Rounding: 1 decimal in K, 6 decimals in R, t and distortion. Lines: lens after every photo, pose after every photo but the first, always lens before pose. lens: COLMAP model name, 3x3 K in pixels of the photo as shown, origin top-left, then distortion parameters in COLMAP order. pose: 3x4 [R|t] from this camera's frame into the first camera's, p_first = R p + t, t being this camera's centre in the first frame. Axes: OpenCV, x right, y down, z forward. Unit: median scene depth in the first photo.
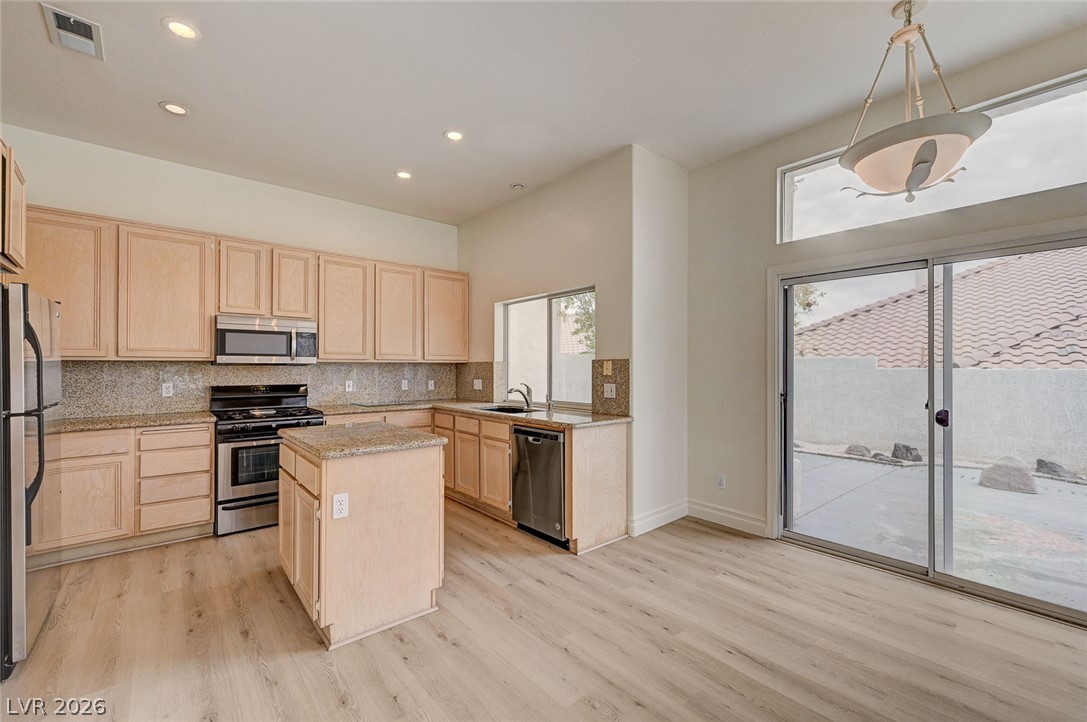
lens RADIAL K [[443.4, 0, 542.4], [0, 443.4, 362.2], [0, 0, 1]] dist [-0.001959, 0.001268]
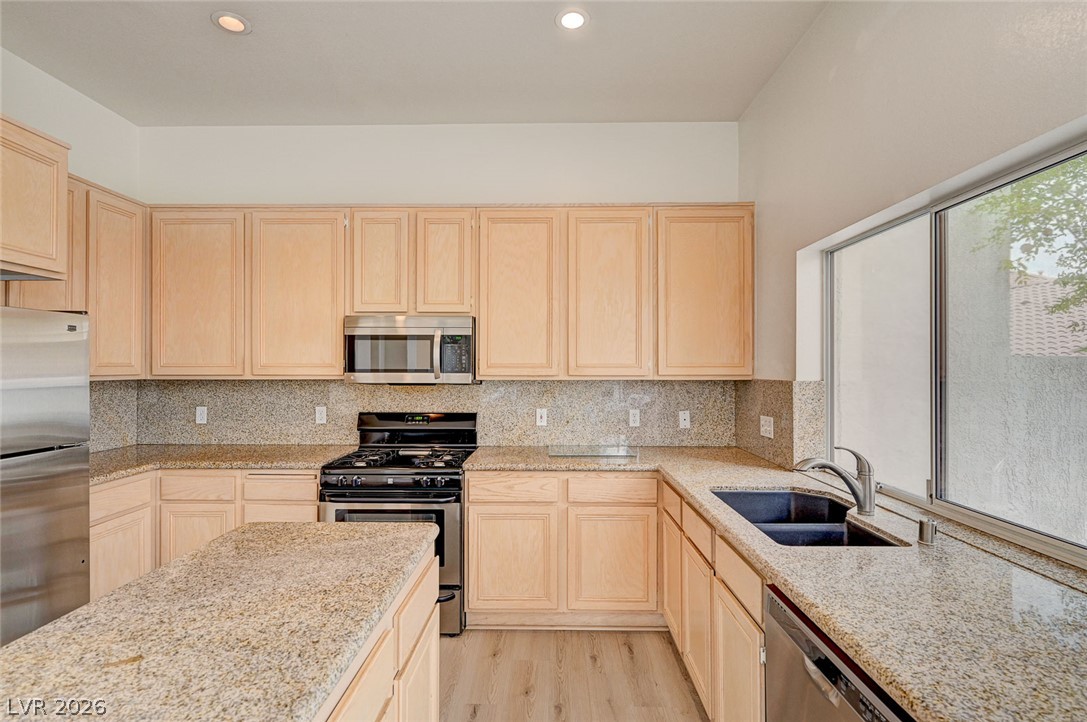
lens RADIAL K [[520.0, 0, 543.1], [0, 520.0, 365.4], [0, 0, 1]] dist [-0.000340, -0.000152]
pose [[0.750698, -0.001877, -0.660643, 0.062705], [0.005773, 0.999976, 0.003718, -0.027041], [0.660621, -0.006605, 0.750691, 0.556385]]
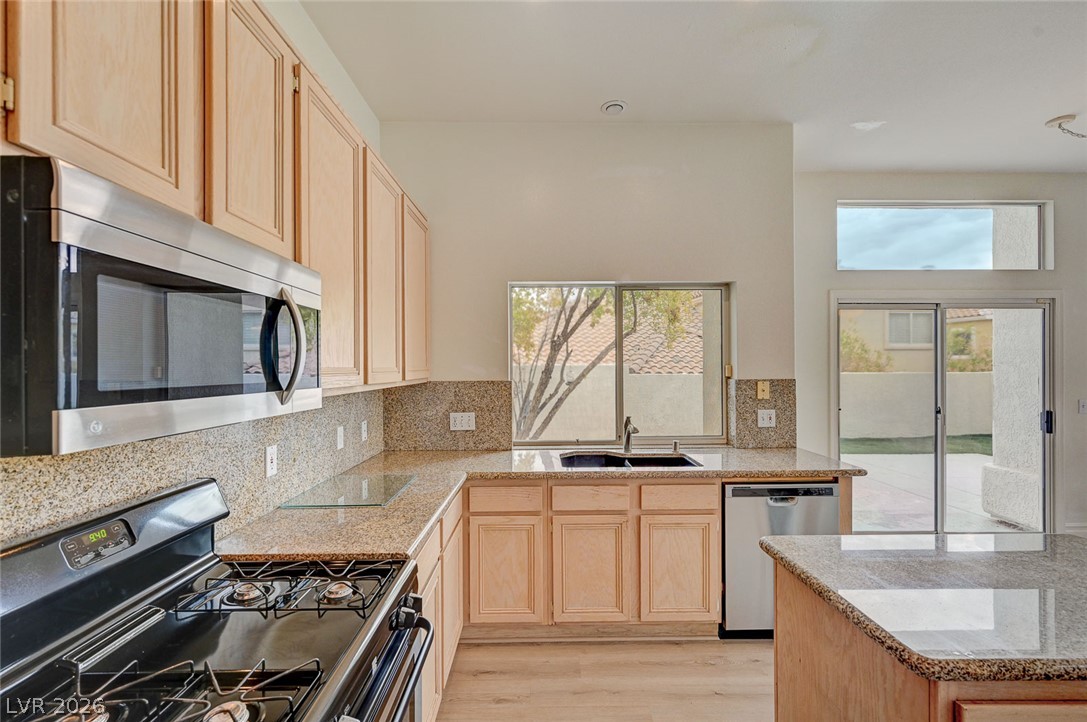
lens RADIAL K [[469.1, 0, 542.5], [0, 469.1, 369.2], [0, 0, 1]] dist [-0.000907, -0.000474]
pose [[0.642572, -0.007305, 0.766191, -0.722828], [-0.003392, 0.999918, 0.012378, -0.032004], [-0.766218, -0.010552, 0.642494, 0.727410]]
